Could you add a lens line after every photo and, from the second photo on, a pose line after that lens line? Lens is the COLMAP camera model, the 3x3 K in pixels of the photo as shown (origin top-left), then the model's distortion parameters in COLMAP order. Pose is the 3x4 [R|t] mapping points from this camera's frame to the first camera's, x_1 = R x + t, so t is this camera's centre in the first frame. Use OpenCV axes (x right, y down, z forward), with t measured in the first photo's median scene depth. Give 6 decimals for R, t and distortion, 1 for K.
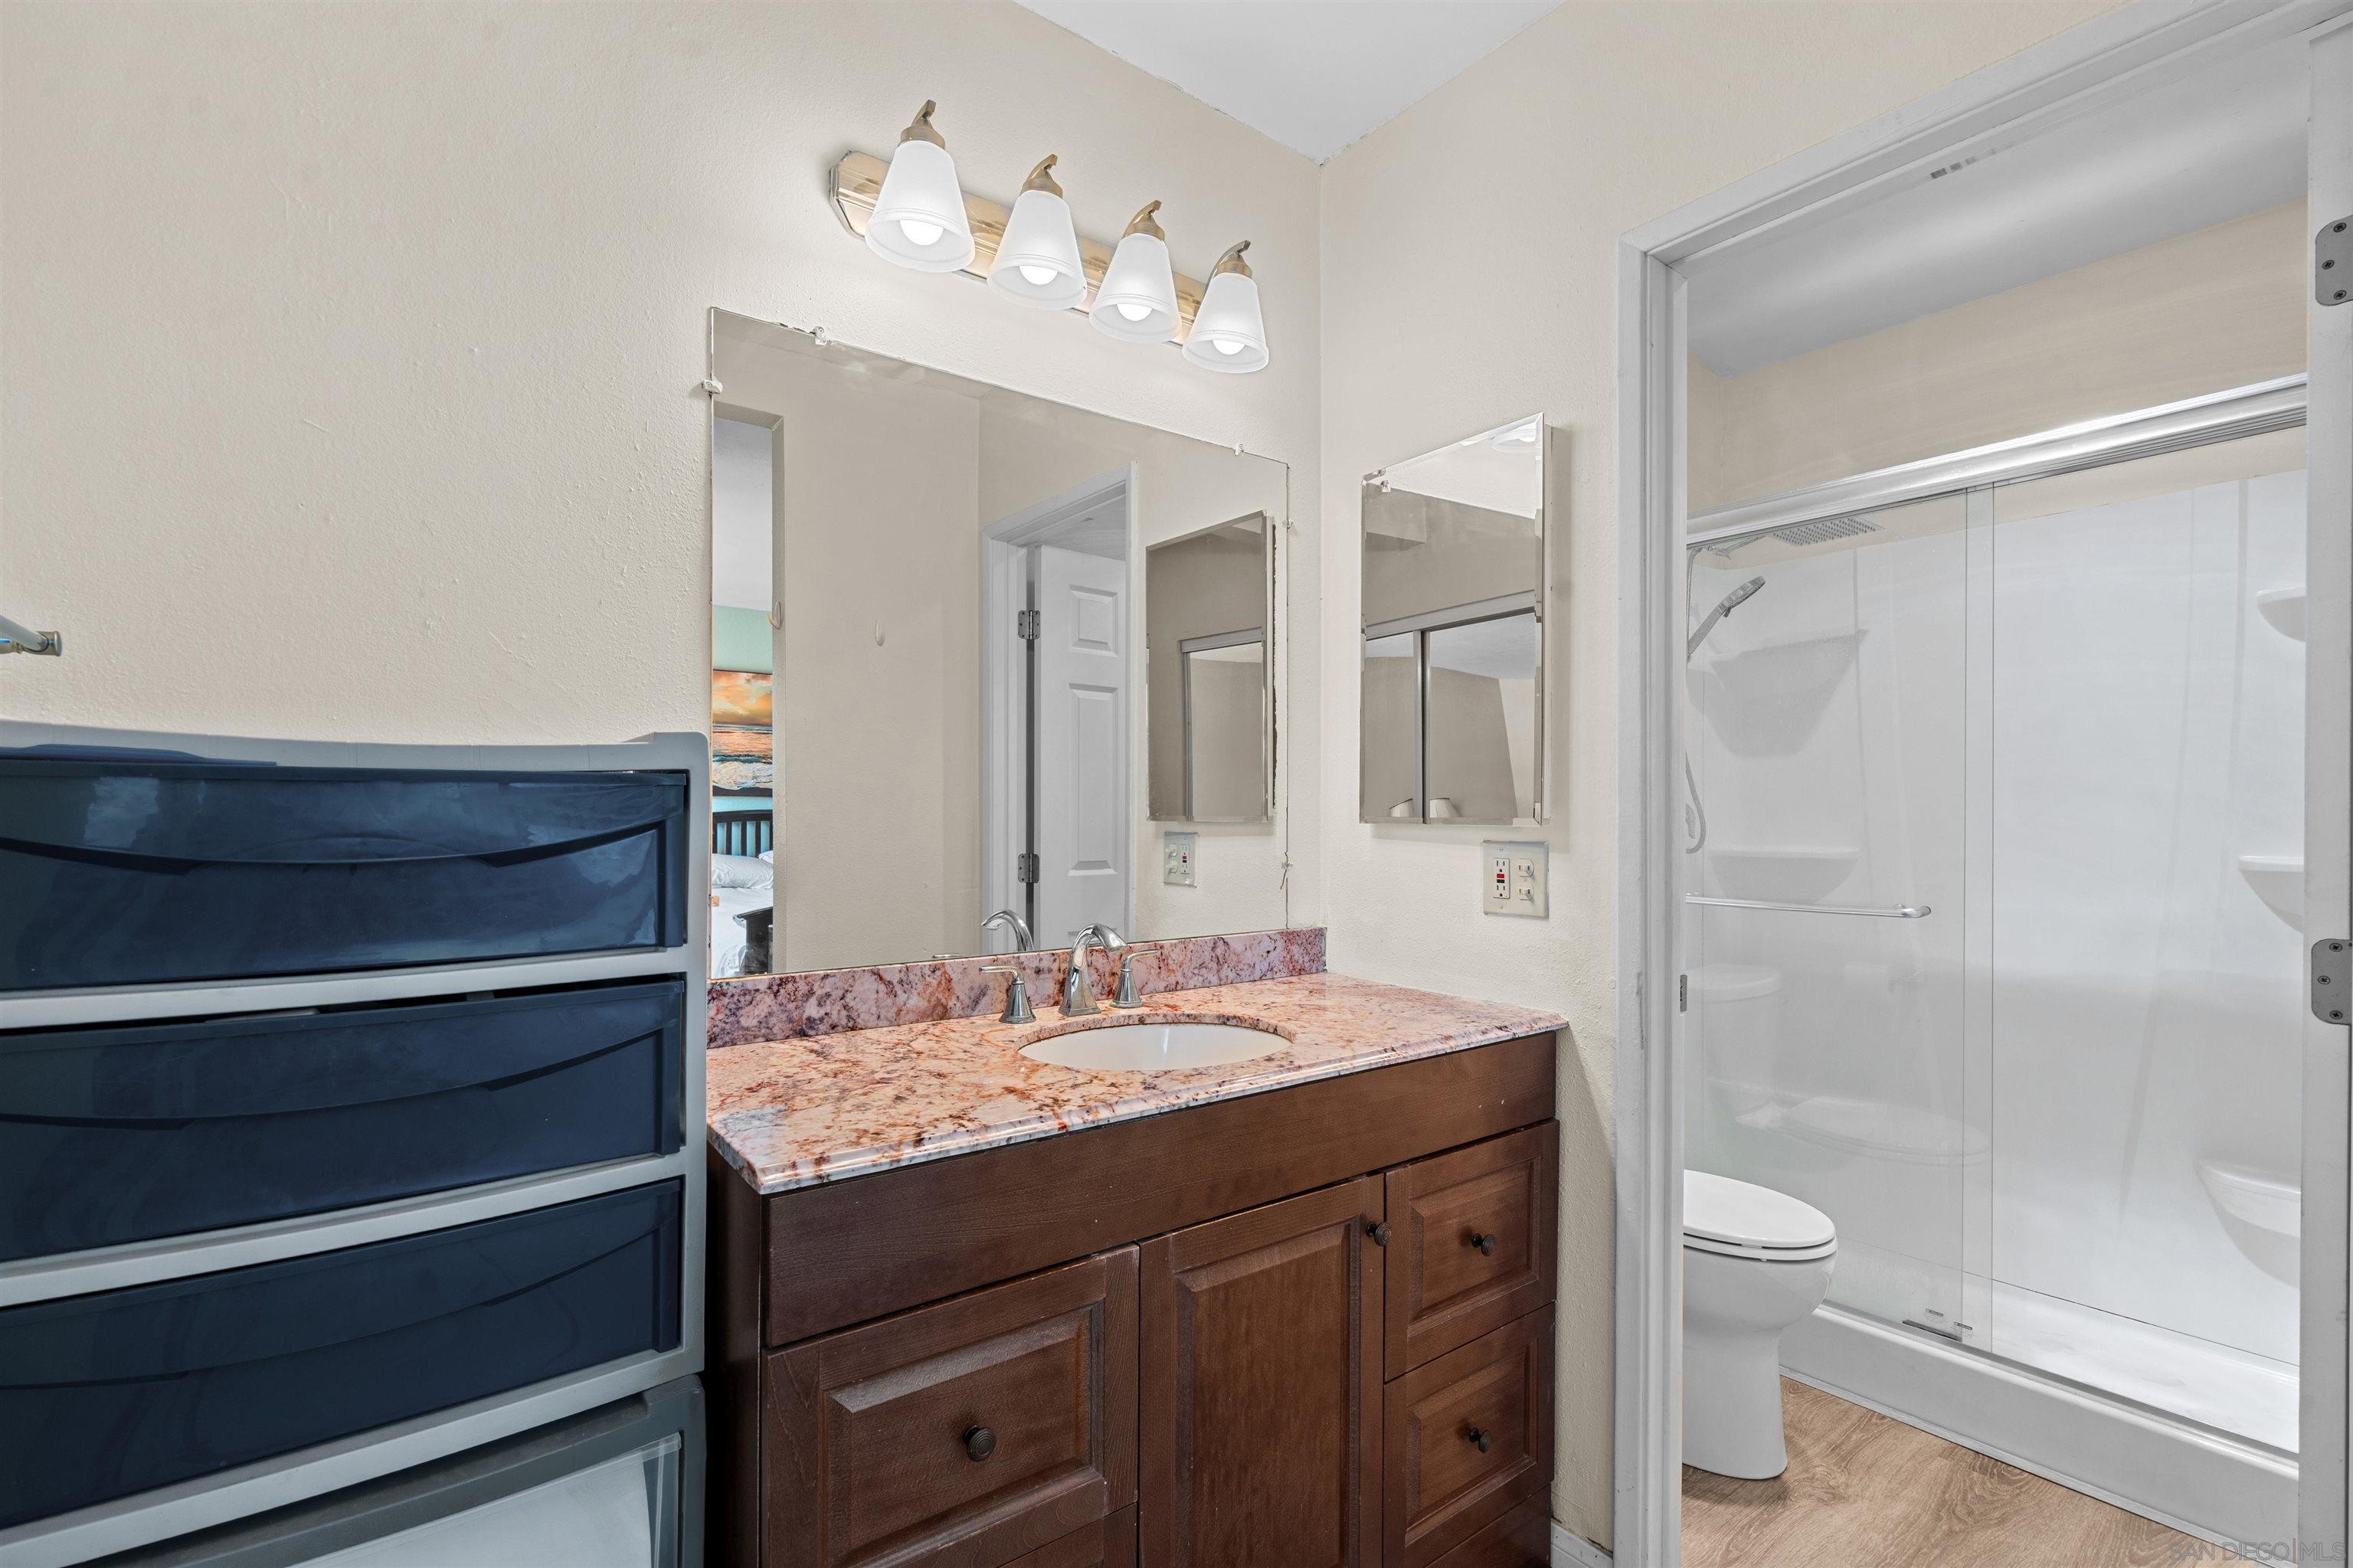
lens RADIAL K [[1013.3, 0, 1182.1], [0, 1013.3, 815.4], [0, 0, 1]] dist [-0.007160, 0.000352]
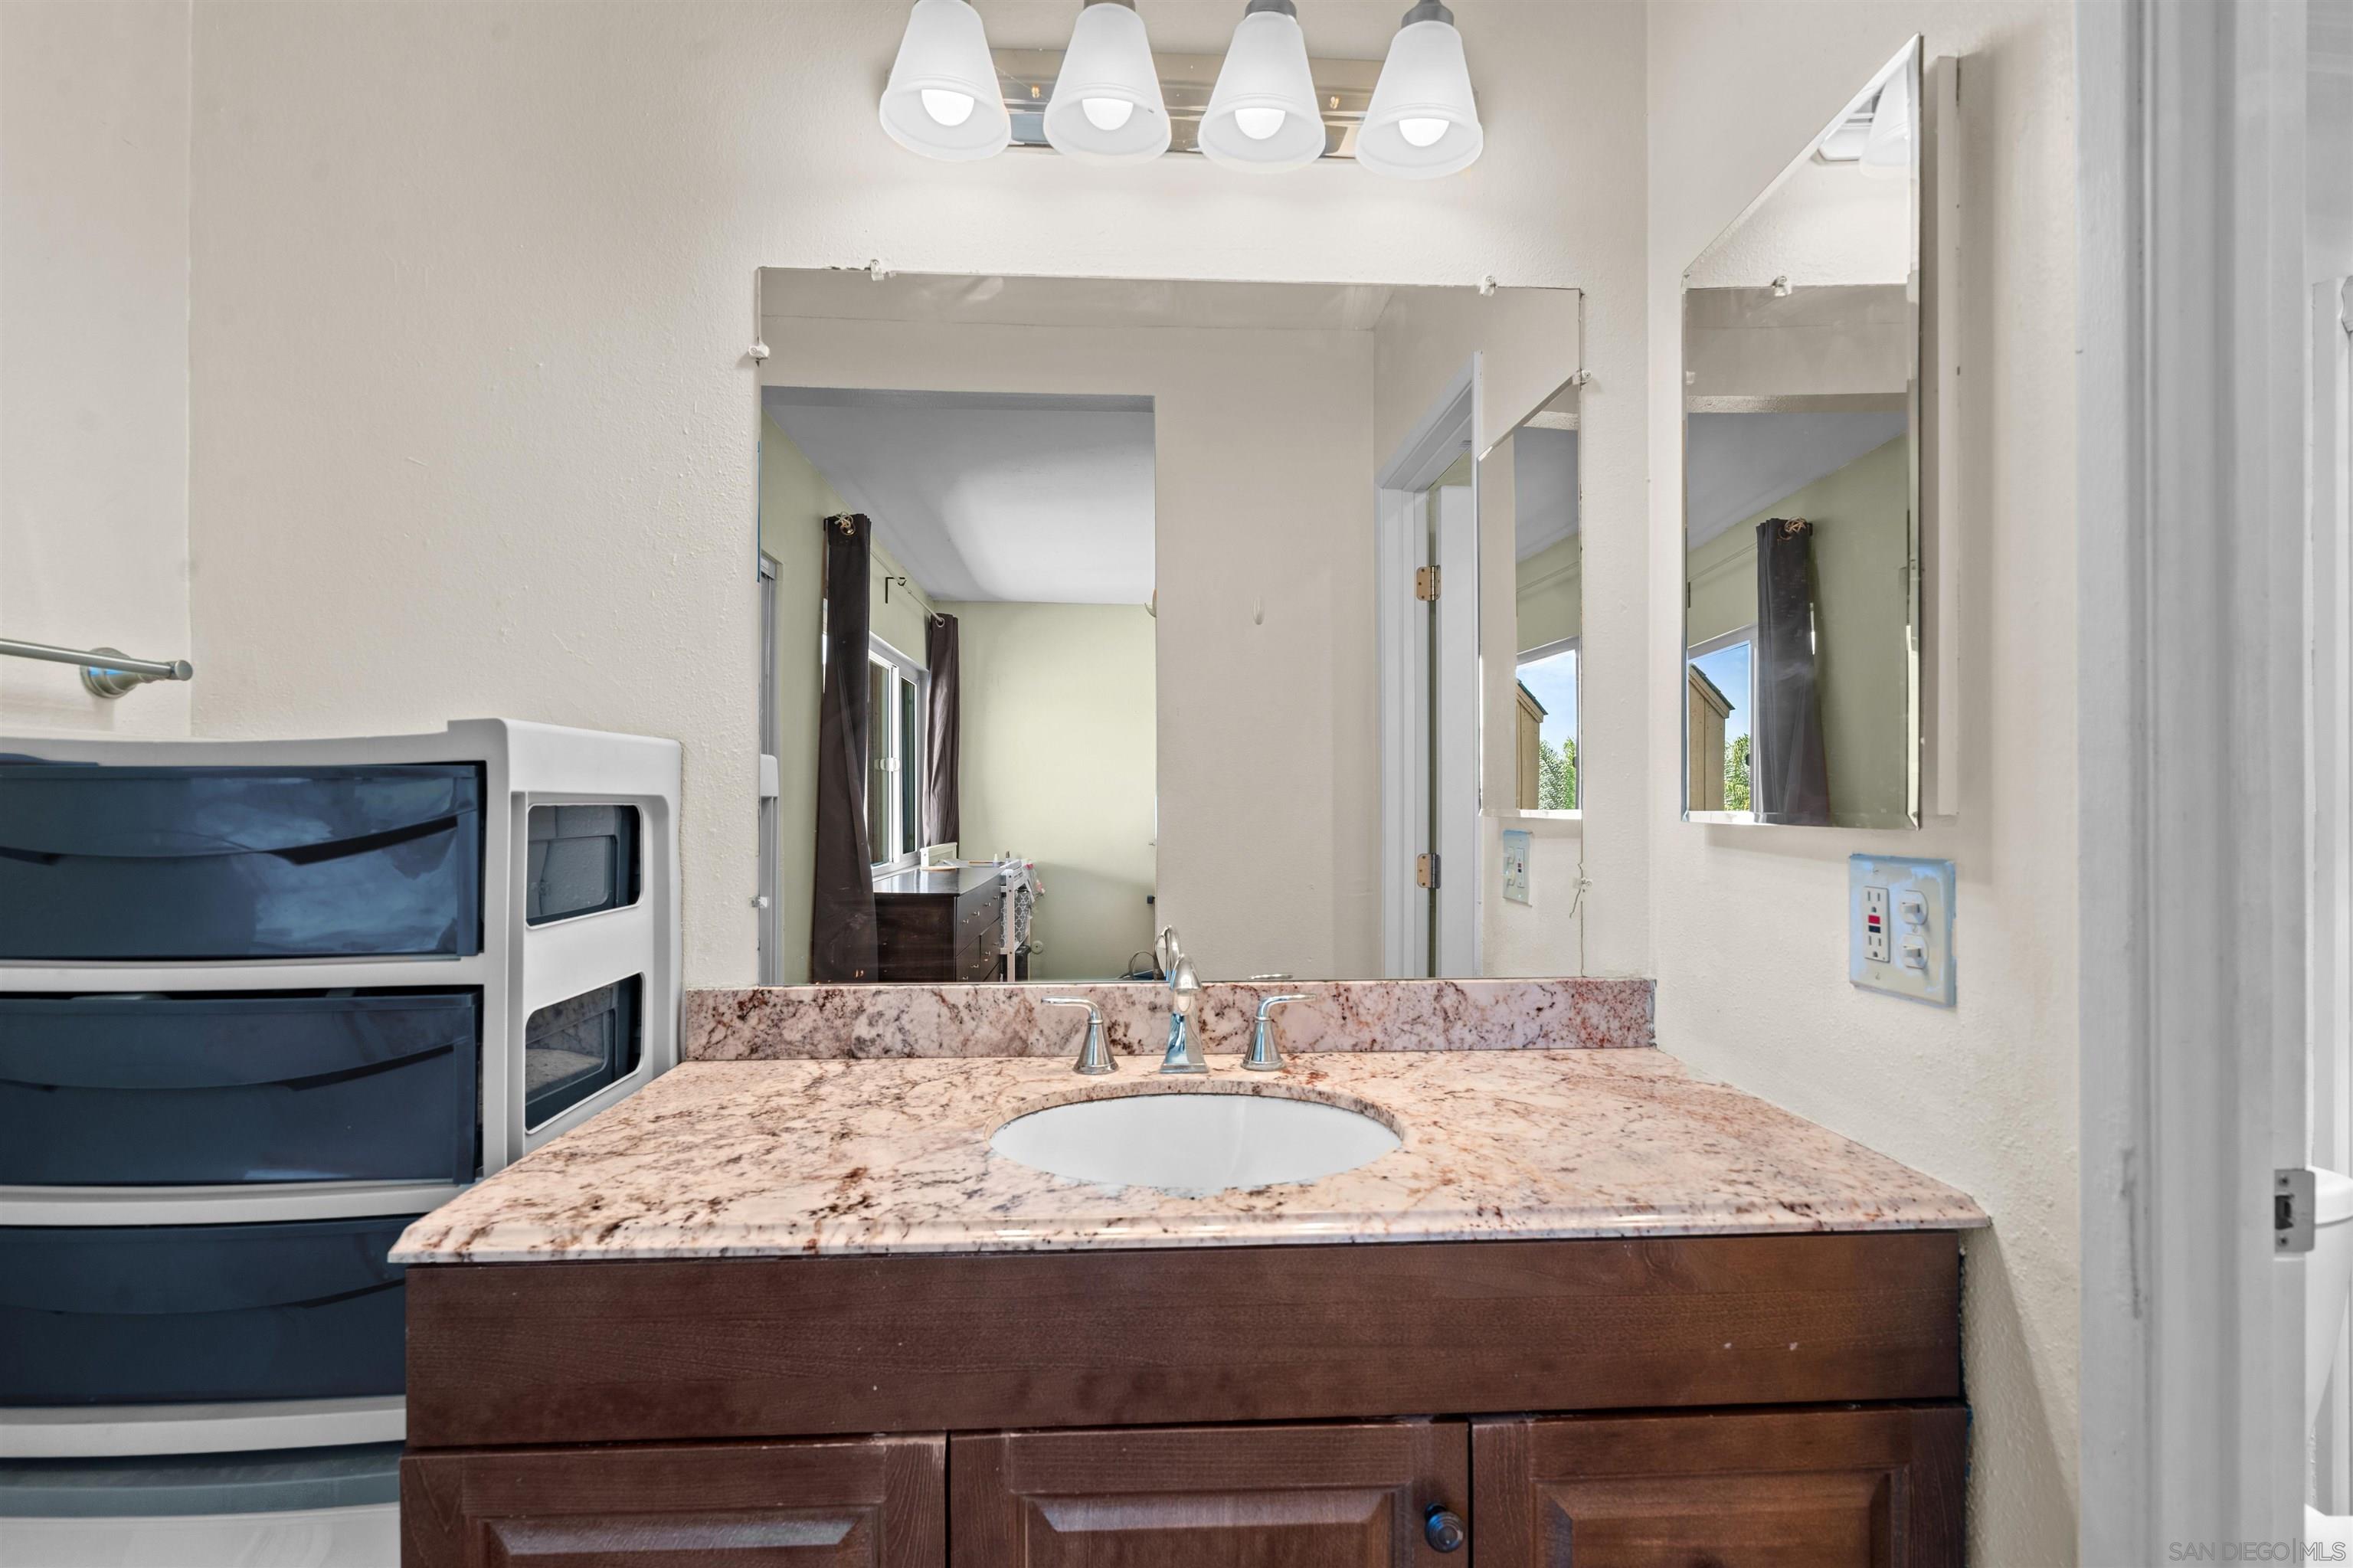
lens RADIAL K [[1049.3, 0, 1166.9], [0, 1049.3, 806.1], [0, 0, 1]] dist [-0.000986, -0.000138]
pose [[0.836020, -0.003053, -0.548691, 0.382966], [0.001856, 0.999995, -0.002735, -0.000693], [0.548696, 0.001268, 0.836021, 0.395958]]
